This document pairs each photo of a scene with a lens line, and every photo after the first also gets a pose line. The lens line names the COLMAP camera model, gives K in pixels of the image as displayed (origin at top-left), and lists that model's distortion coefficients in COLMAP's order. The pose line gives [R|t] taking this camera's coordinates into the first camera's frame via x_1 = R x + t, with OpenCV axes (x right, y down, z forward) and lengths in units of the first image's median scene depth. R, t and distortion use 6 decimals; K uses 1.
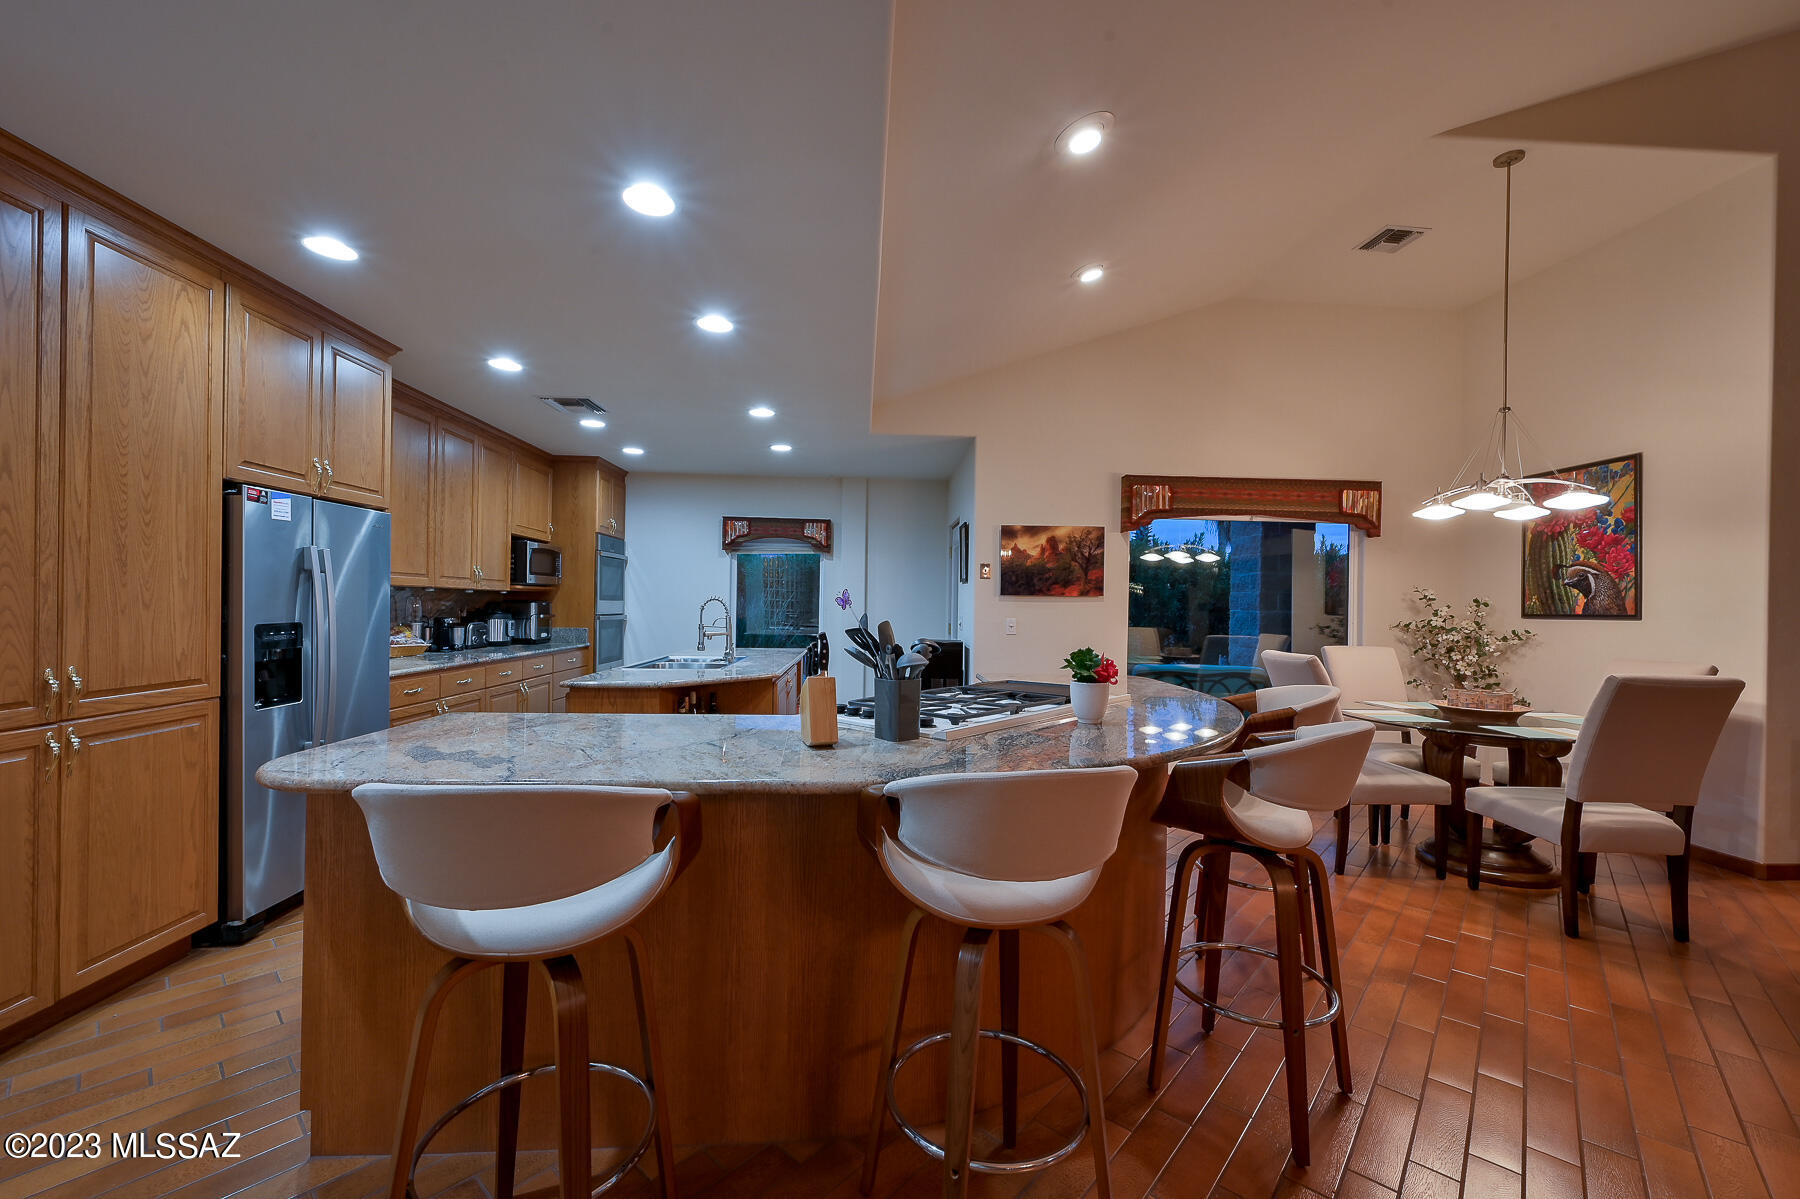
lens RADIAL K [[709.2, 0, 903.2], [0, 709.2, 605.5], [0, 0, 1]] dist [-0.001080, 0.000120]
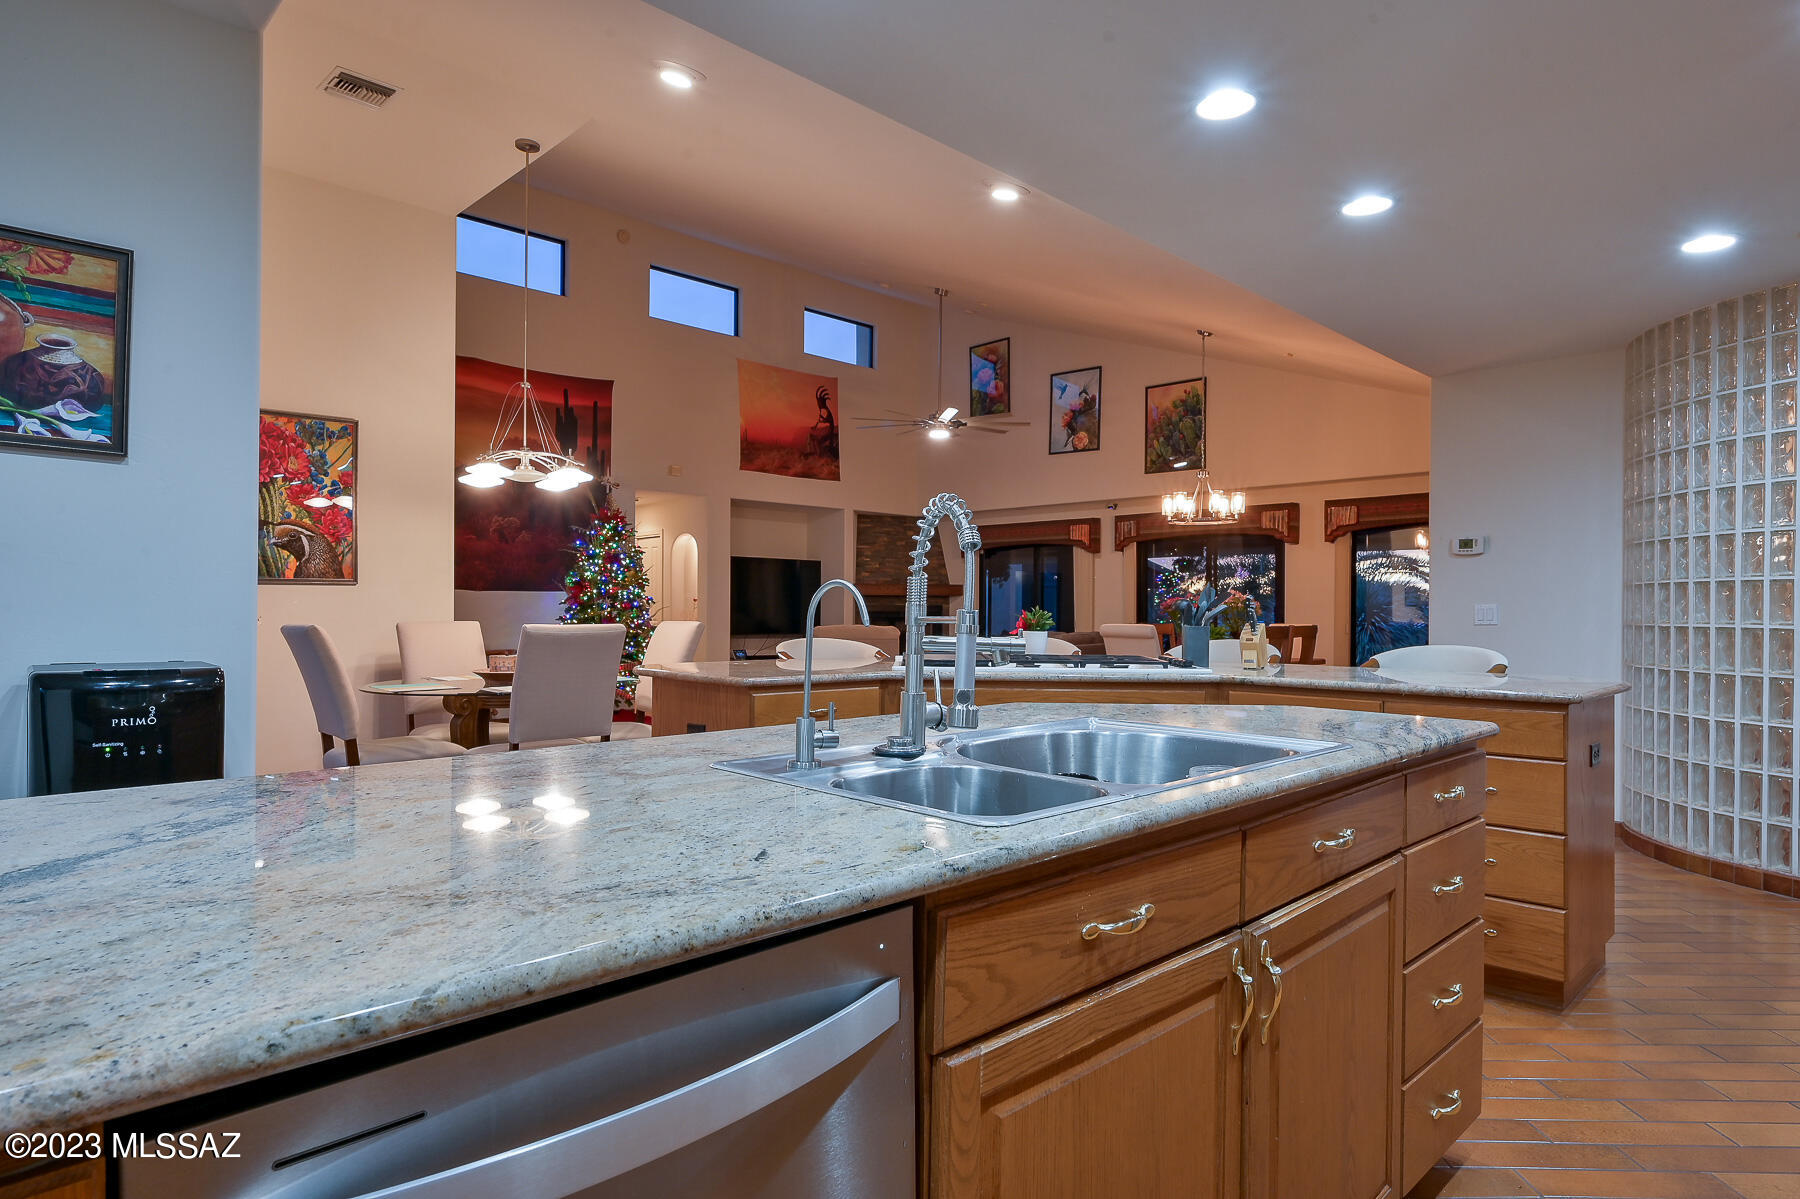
lens RADIAL K [[1013.0, 0, 905.5], [0, 1013.0, 605.3], [0, 0, 1]] dist [-0.000029, -0.001020]
pose [[-0.655548, -0.016899, 0.754964, -0.511234], [-0.016220, 0.999834, 0.008296, 0.022177], [-0.754979, -0.006808, -0.655713, 1.206935]]
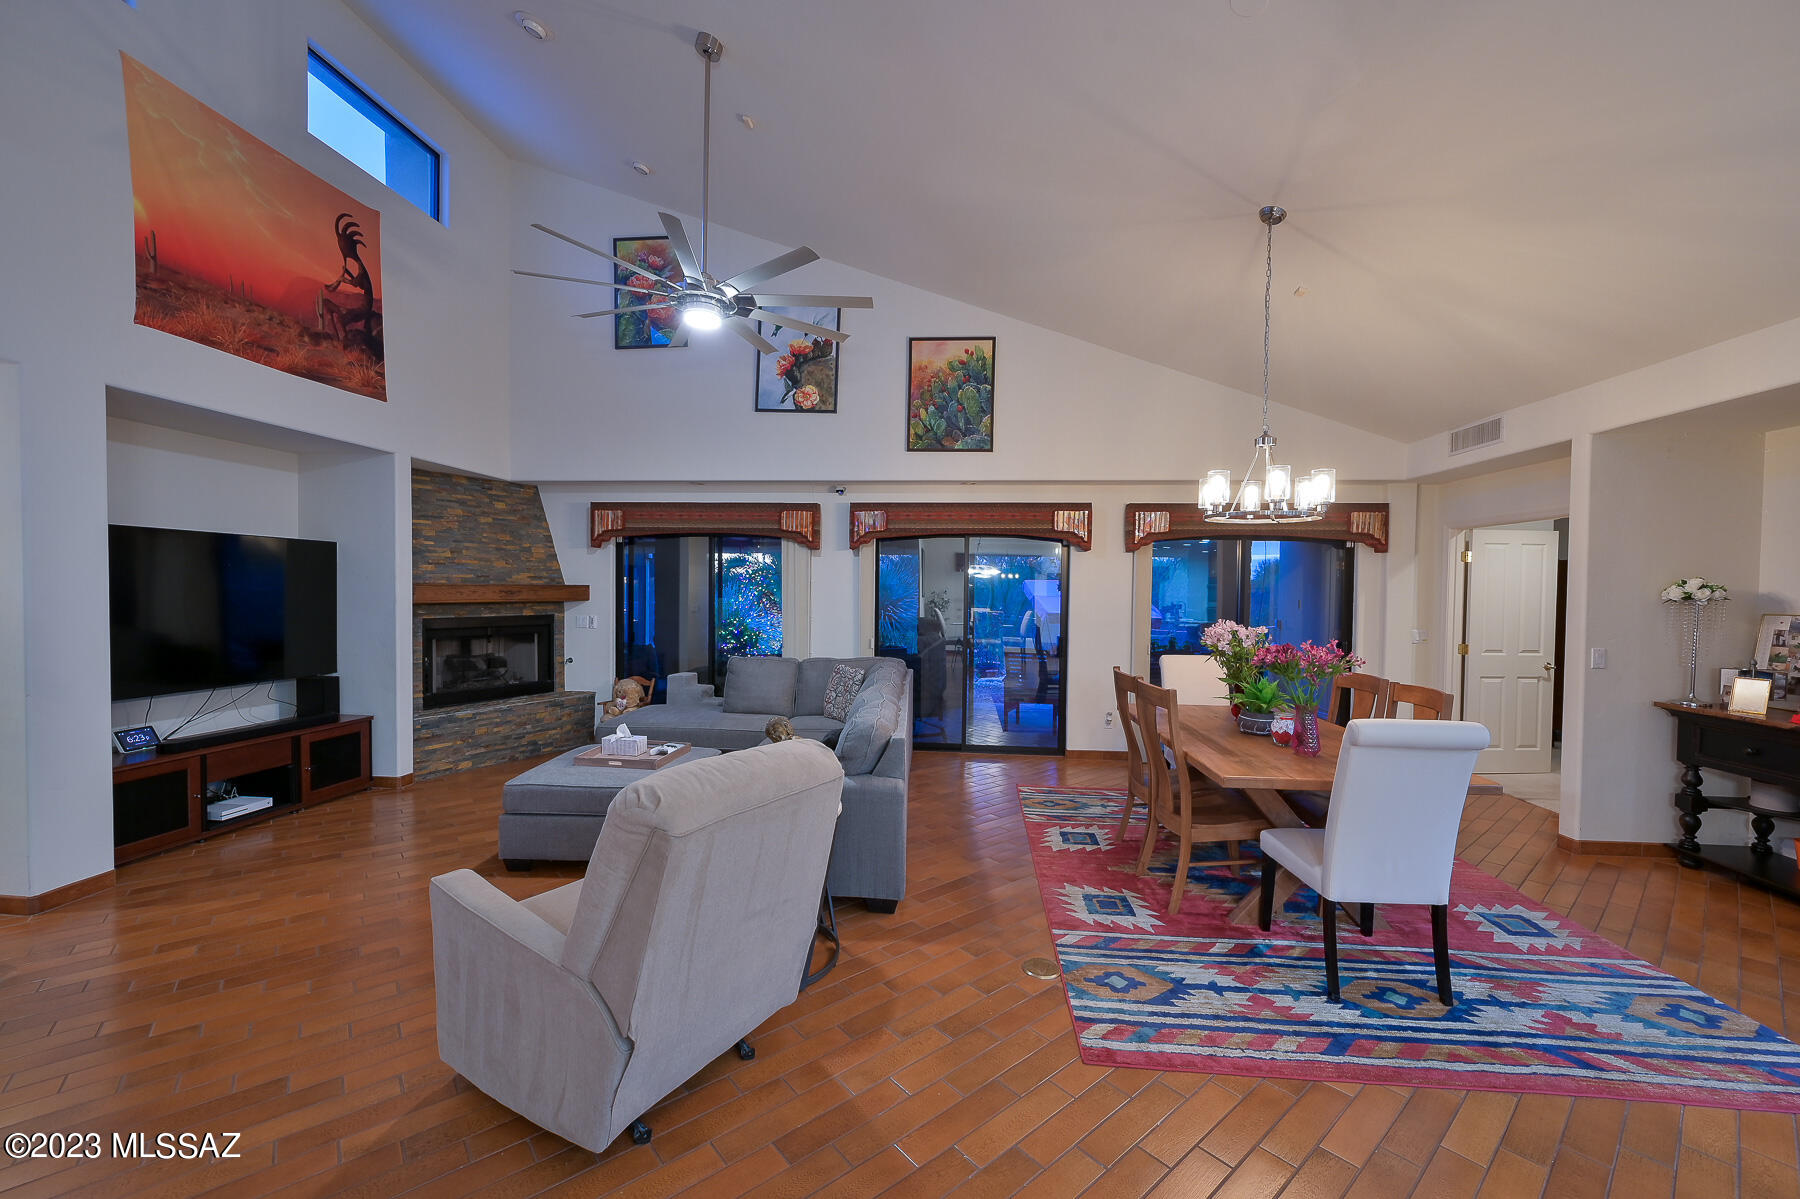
lens RADIAL K [[709.2, 0, 904.2], [0, 709.2, 605.0], [0, 0, 1]] dist [-0.001080, 0.000120]
pose [[-0.989214, -0.031649, 0.143019, 0.751852], [-0.028158, 0.999256, 0.026363, -0.030992], [-0.143747, 0.022052, -0.989369, 0.495123]]
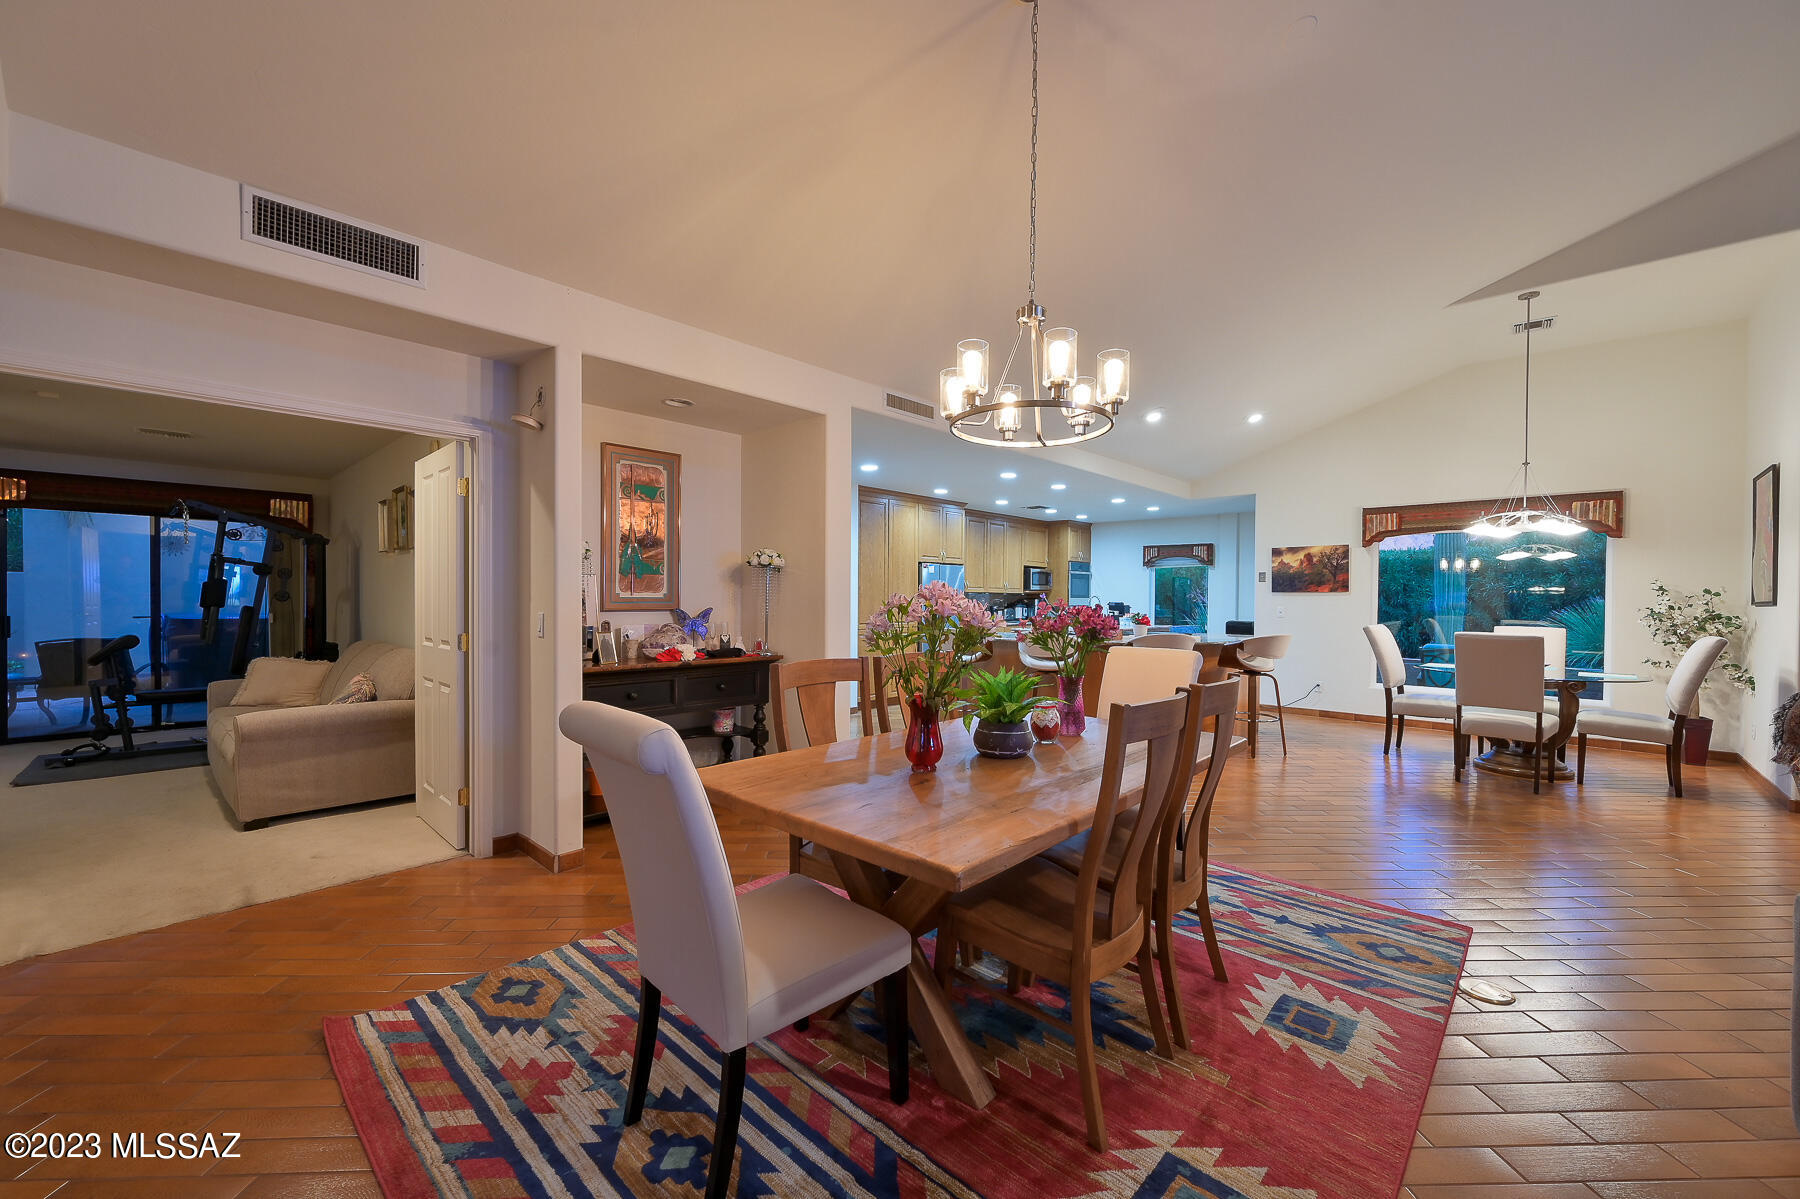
lens RADIAL K [[709.2, 0, 903.5], [0, 709.2, 597.2], [0, 0, 1]] dist [-0.001080, 0.000120]
pose [[0.690190, -0.010027, -0.723559, 0.794045], [0.002068, 0.999927, -0.011884, 0.015761], [0.723625, 0.006706, 0.690161, -0.763856]]
